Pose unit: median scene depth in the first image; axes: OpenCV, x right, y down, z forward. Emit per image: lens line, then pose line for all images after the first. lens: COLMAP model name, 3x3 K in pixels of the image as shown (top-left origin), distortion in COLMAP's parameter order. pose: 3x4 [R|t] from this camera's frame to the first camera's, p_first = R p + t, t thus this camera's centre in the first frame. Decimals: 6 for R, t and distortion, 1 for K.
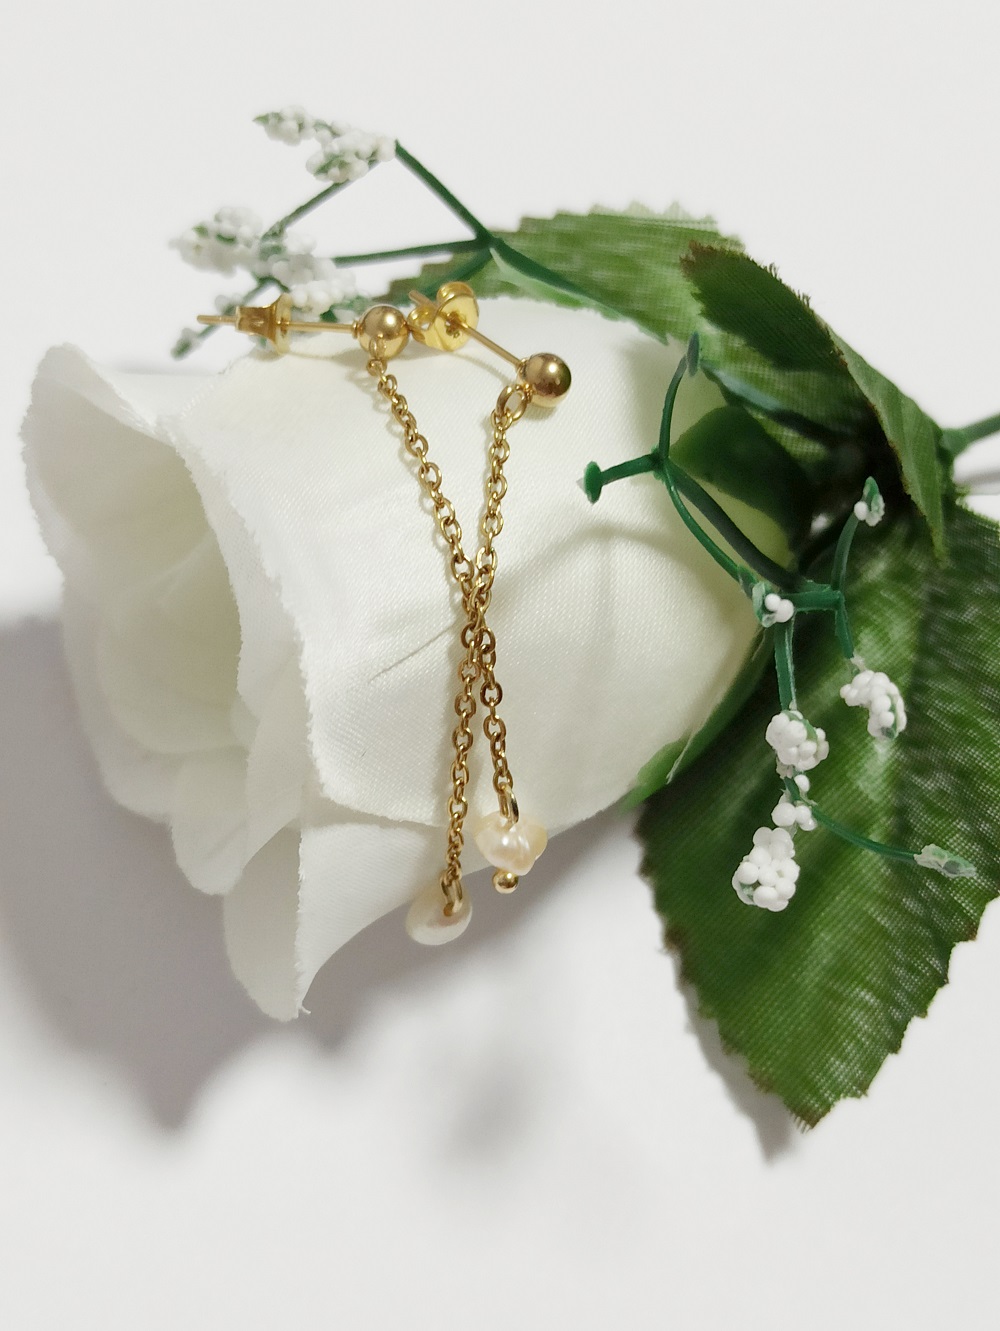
lens RADIAL K [[2058.7, 0, 537.1], [0, 2058.7, 665.7], [0, 0, 1]] dist [0.140472, -1.505567]
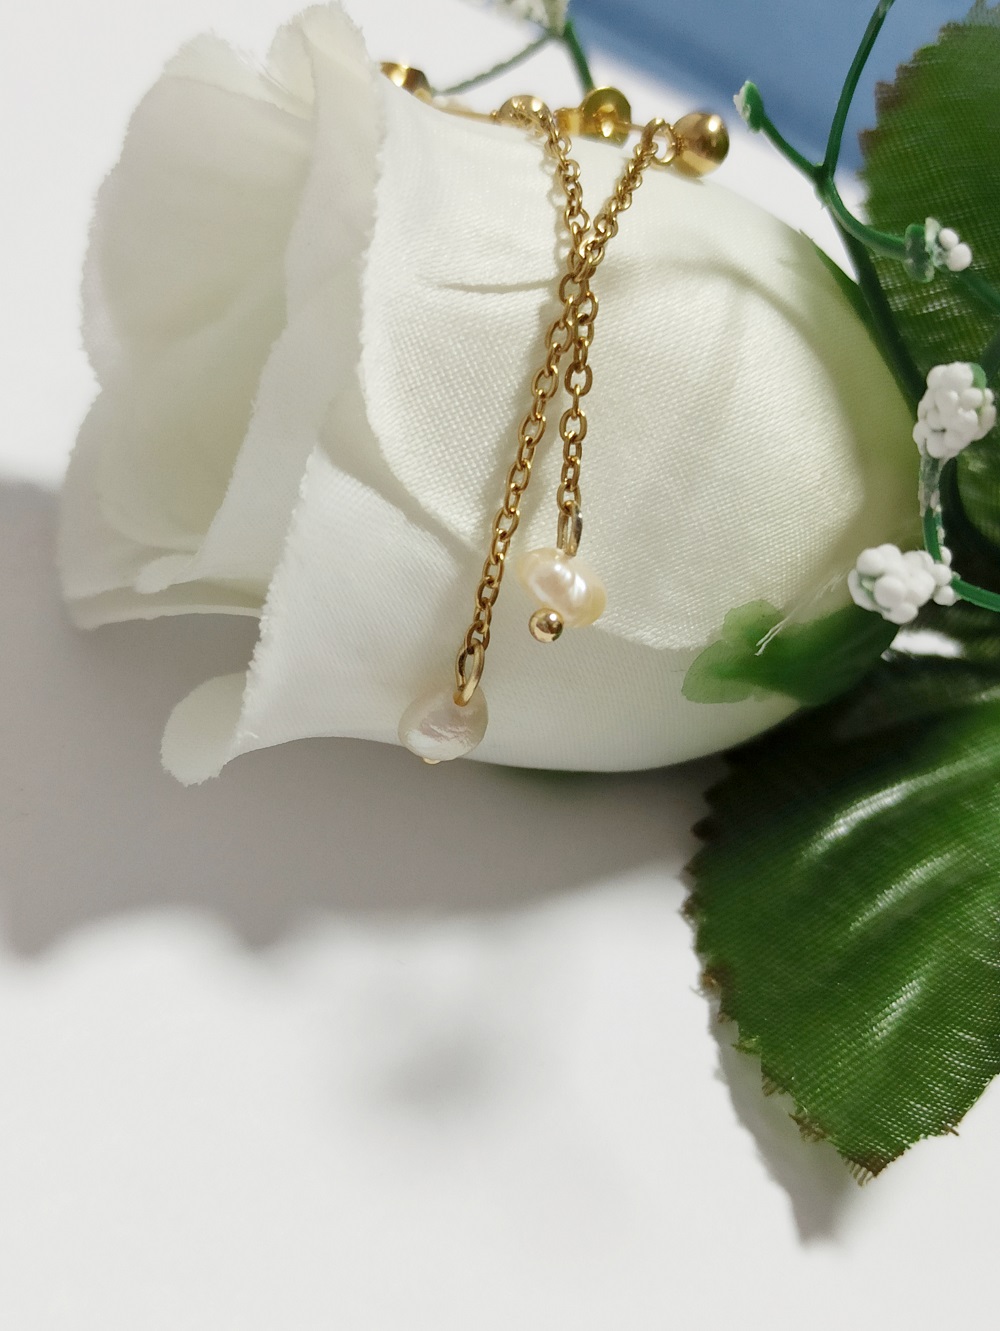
lens RADIAL K [[2058.7, 0, 537.1], [0, 2058.7, 665.7], [0, 0, 1]] dist [0.140472, -1.505567]
pose [[0.980347, 0.186577, -0.064106, 0.034227], [-0.194784, 0.863856, -0.464556, 0.480784], [-0.031297, 0.467913, 0.883220, 0.320625]]
